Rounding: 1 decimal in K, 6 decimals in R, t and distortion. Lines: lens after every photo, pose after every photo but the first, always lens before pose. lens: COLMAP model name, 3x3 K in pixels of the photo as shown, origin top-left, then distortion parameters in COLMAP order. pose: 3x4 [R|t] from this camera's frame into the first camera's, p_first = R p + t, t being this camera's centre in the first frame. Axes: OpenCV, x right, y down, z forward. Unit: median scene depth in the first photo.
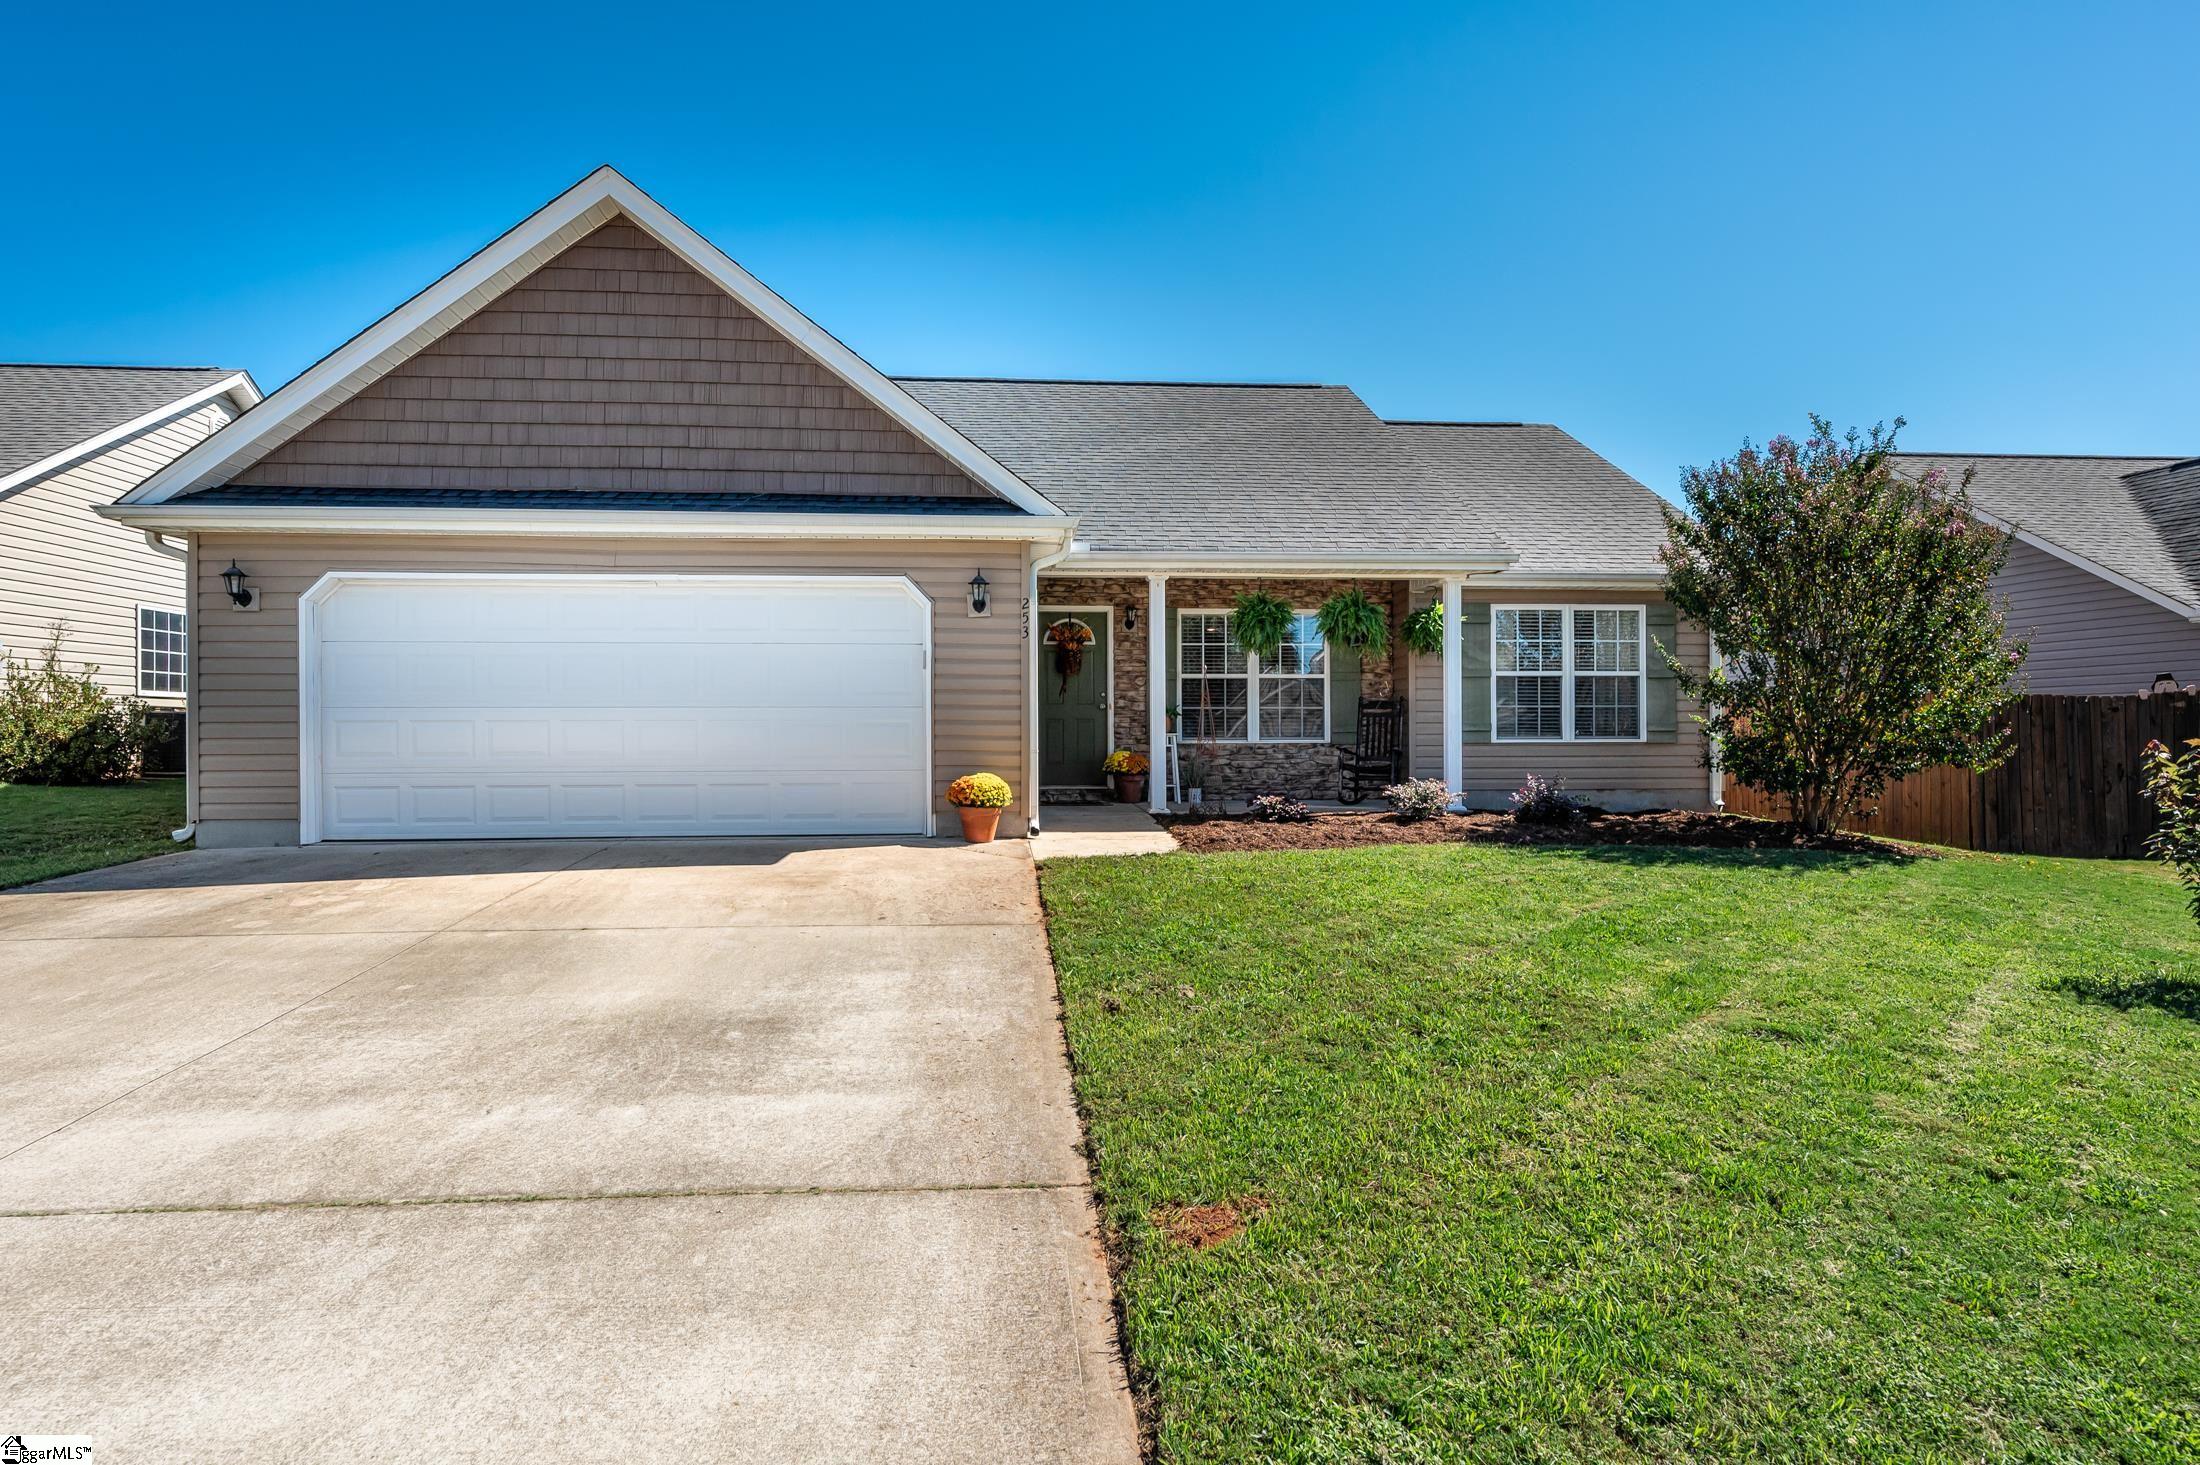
lens RADIAL K [[1308.7, 0, 1100.0], [0, 1308.7, 732.5], [0, 0, 1]] dist [0.003377, 0.001038]
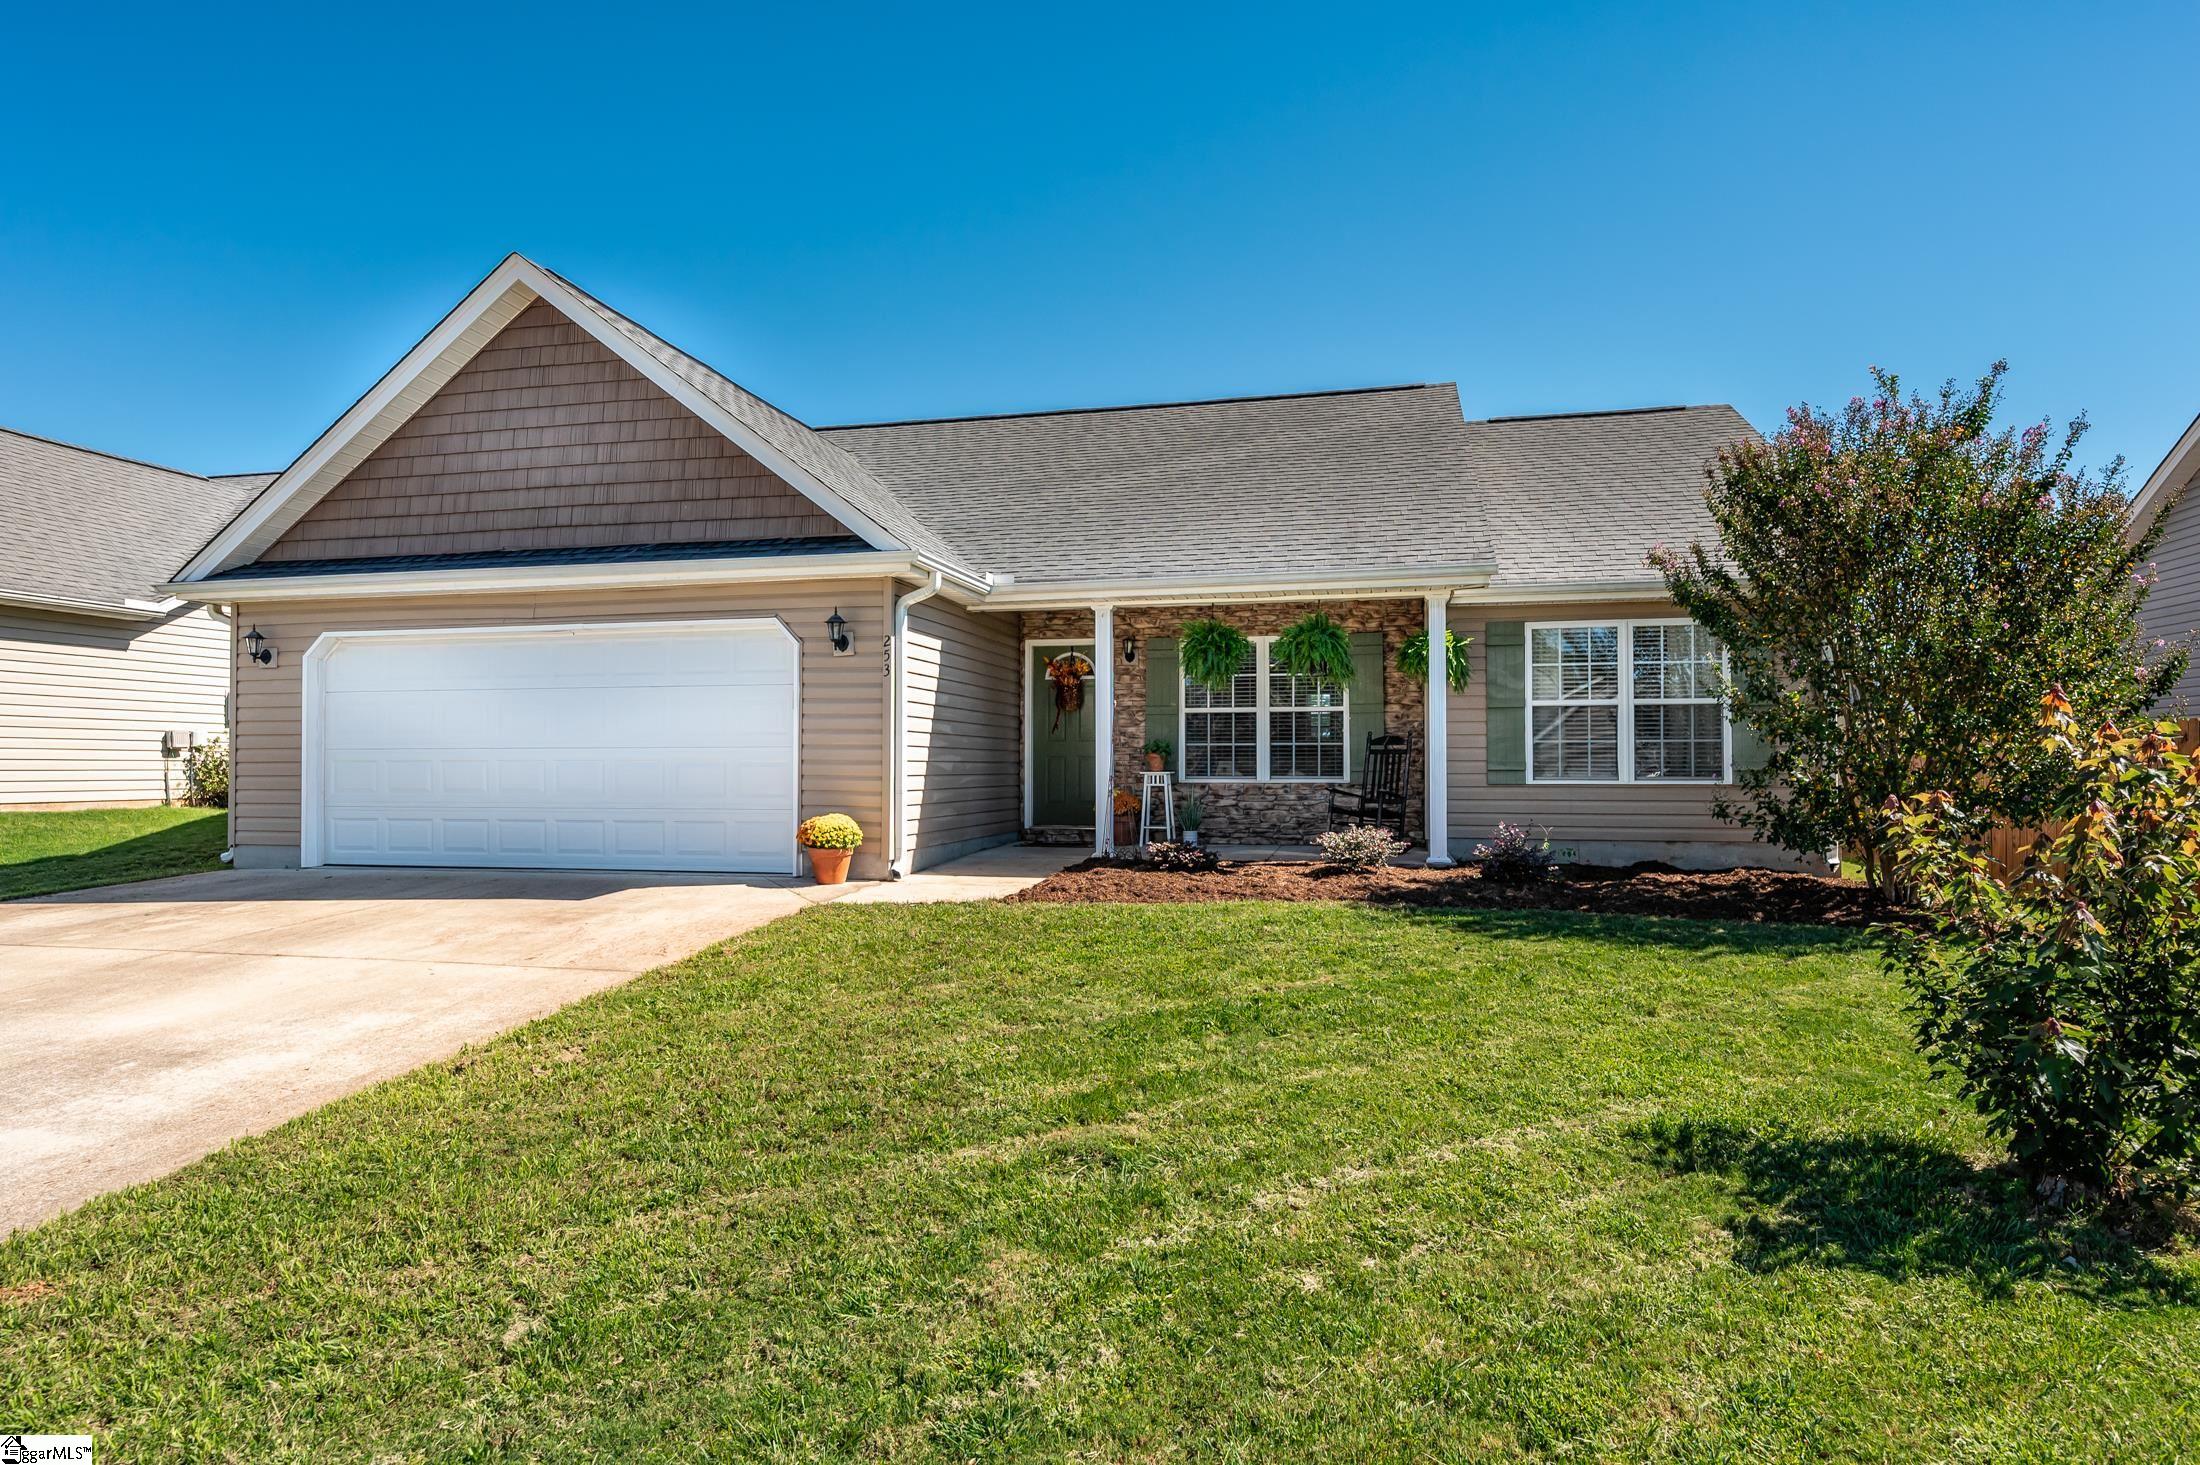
lens RADIAL K [[1308.7, 0, 1100.0], [0, 1308.7, 732.5], [0, 0, 1]] dist [0.003377, 0.001038]
pose [[0.944410, -0.006864, -0.328698, 0.421514], [-0.000827, 0.999729, -0.023252, -0.007532], [0.328769, 0.022232, 0.944149, 0.131336]]
